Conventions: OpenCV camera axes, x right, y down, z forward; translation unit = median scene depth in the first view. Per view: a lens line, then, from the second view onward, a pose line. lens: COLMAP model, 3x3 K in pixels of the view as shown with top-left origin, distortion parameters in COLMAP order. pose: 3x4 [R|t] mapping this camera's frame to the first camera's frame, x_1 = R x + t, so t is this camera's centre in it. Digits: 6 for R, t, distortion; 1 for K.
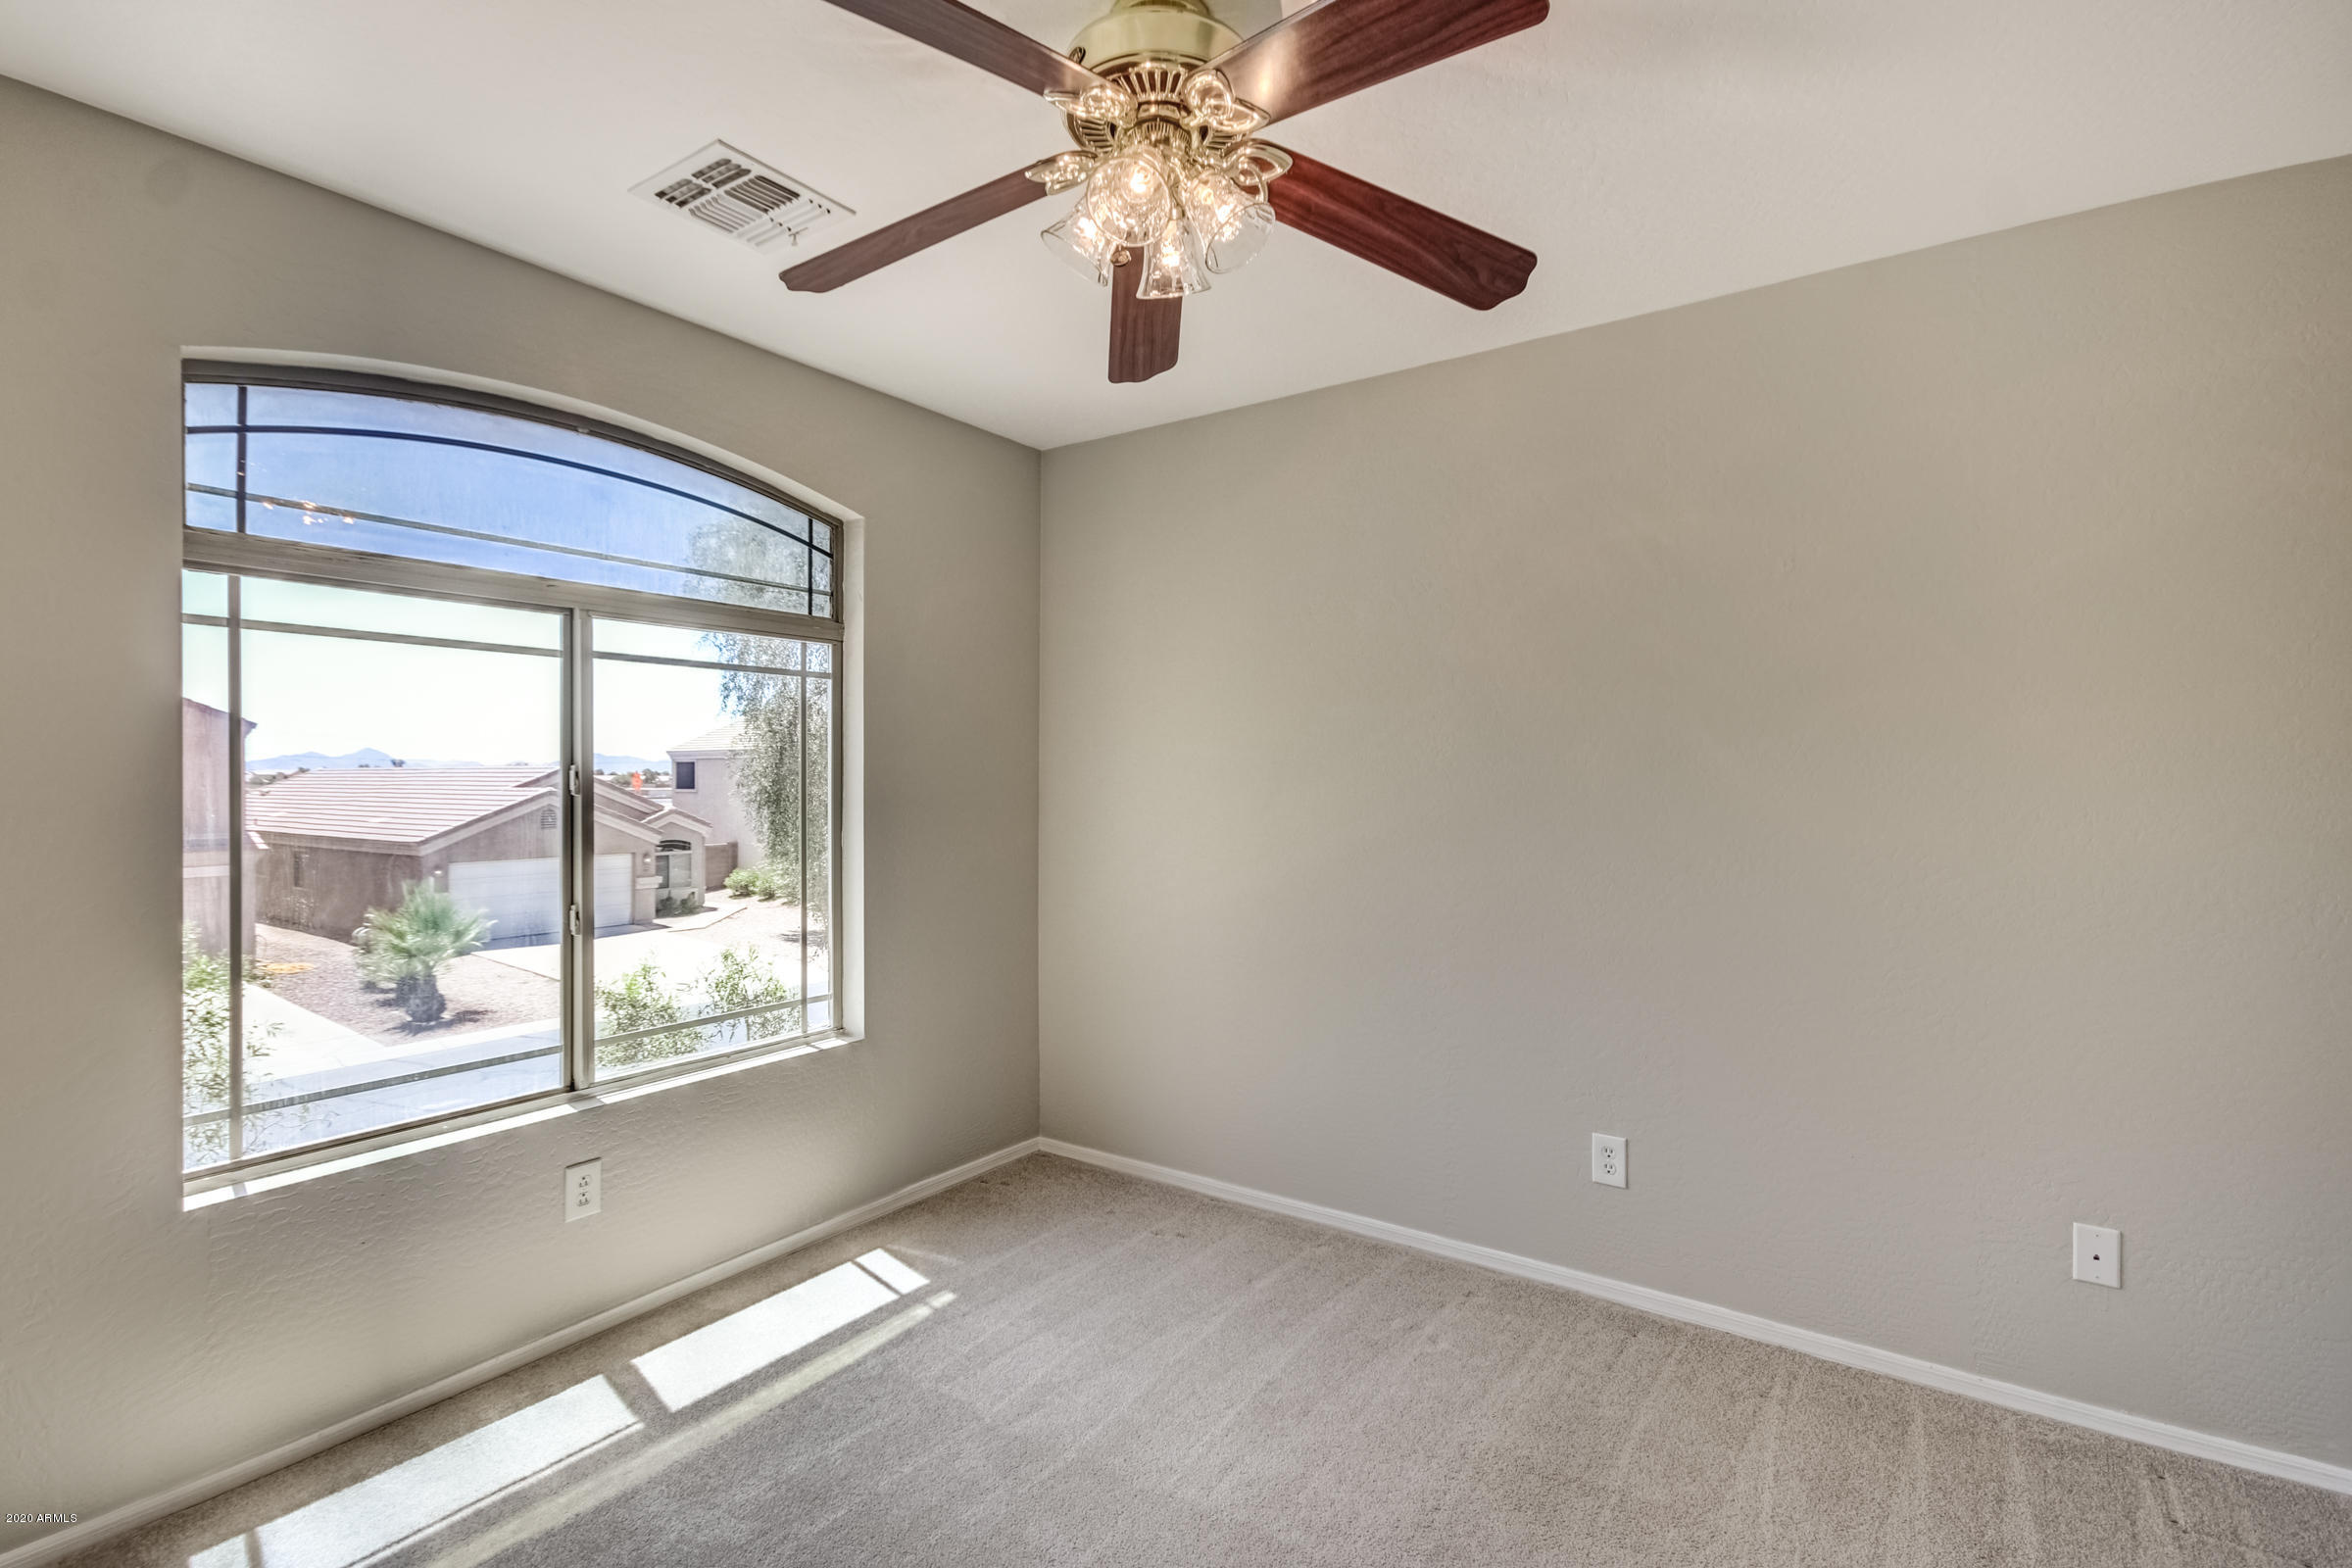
lens RADIAL K [[1106.2, 0, 1167.0], [0, 1106.2, 764.7], [0, 0, 1]] dist [0.014111, -0.000851]
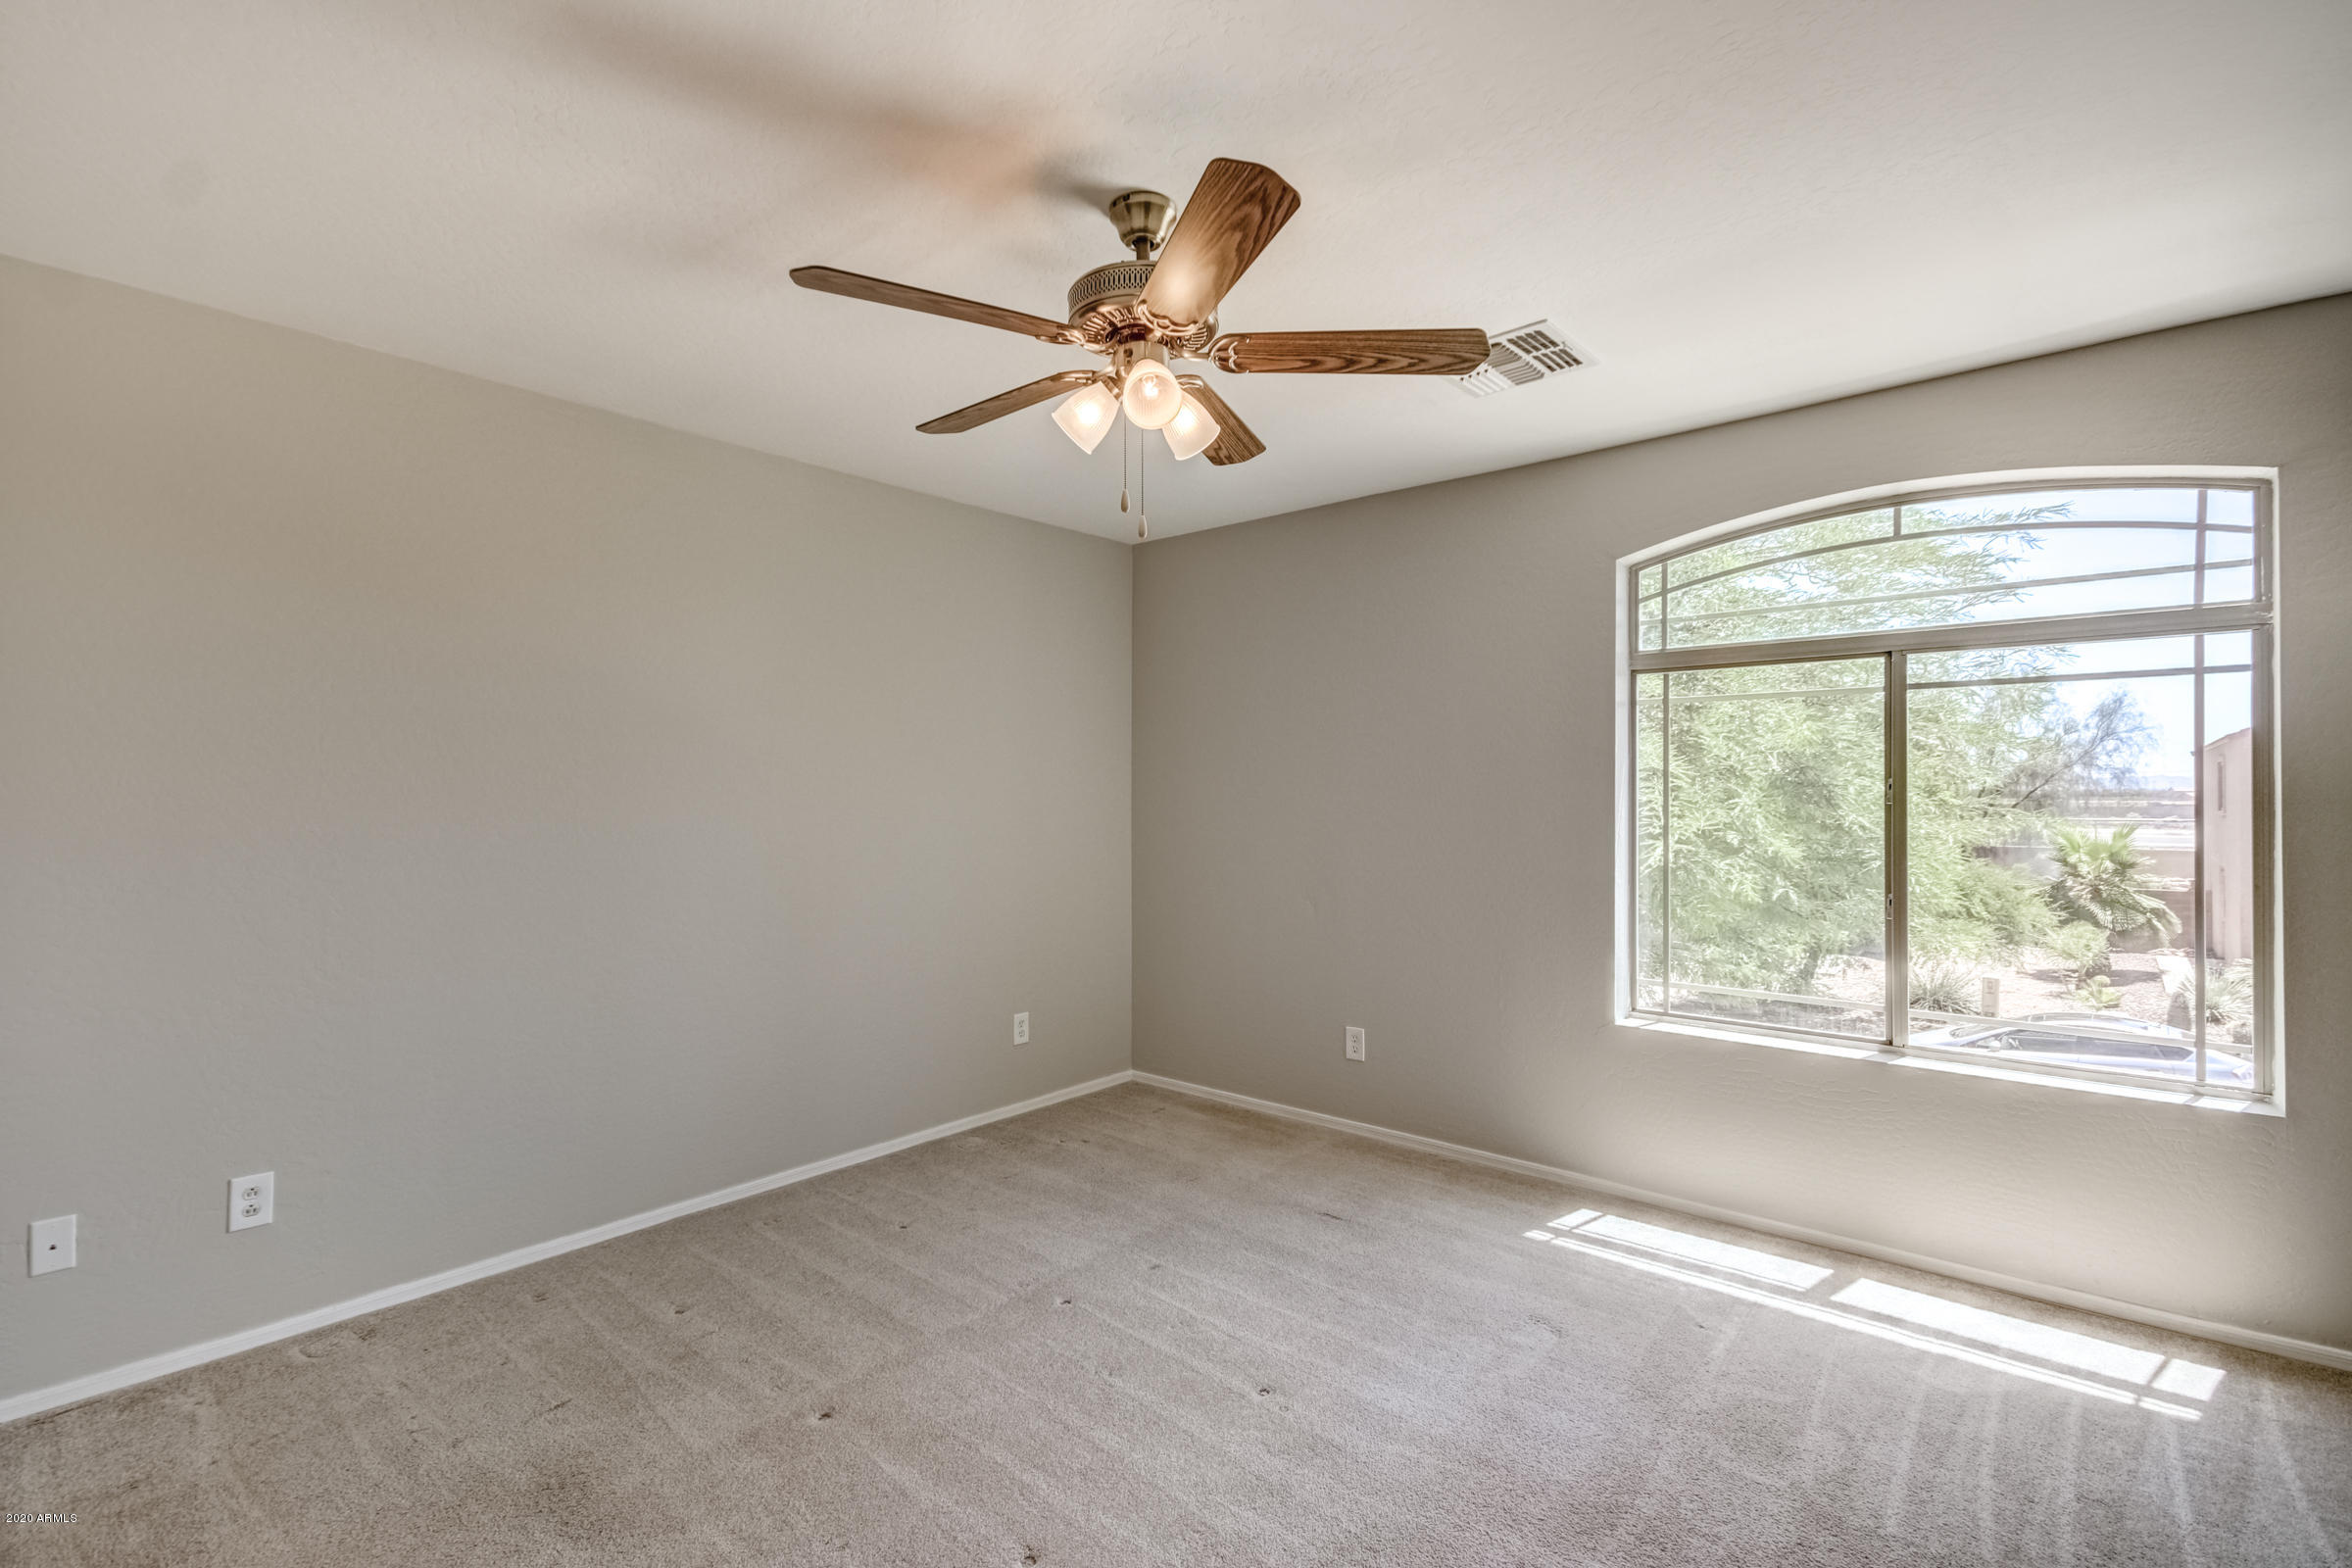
lens RADIAL K [[1106.2, 0, 1167.0], [0, 1106.2, 764.7], [0, 0, 1]] dist [0.014111, -0.000851]
pose [[-0.127739, -0.035745, -0.991164, 0.909961], [0.009187, 0.999265, -0.037221, 0.021510], [0.991765, -0.013860, -0.127316, 0.465456]]
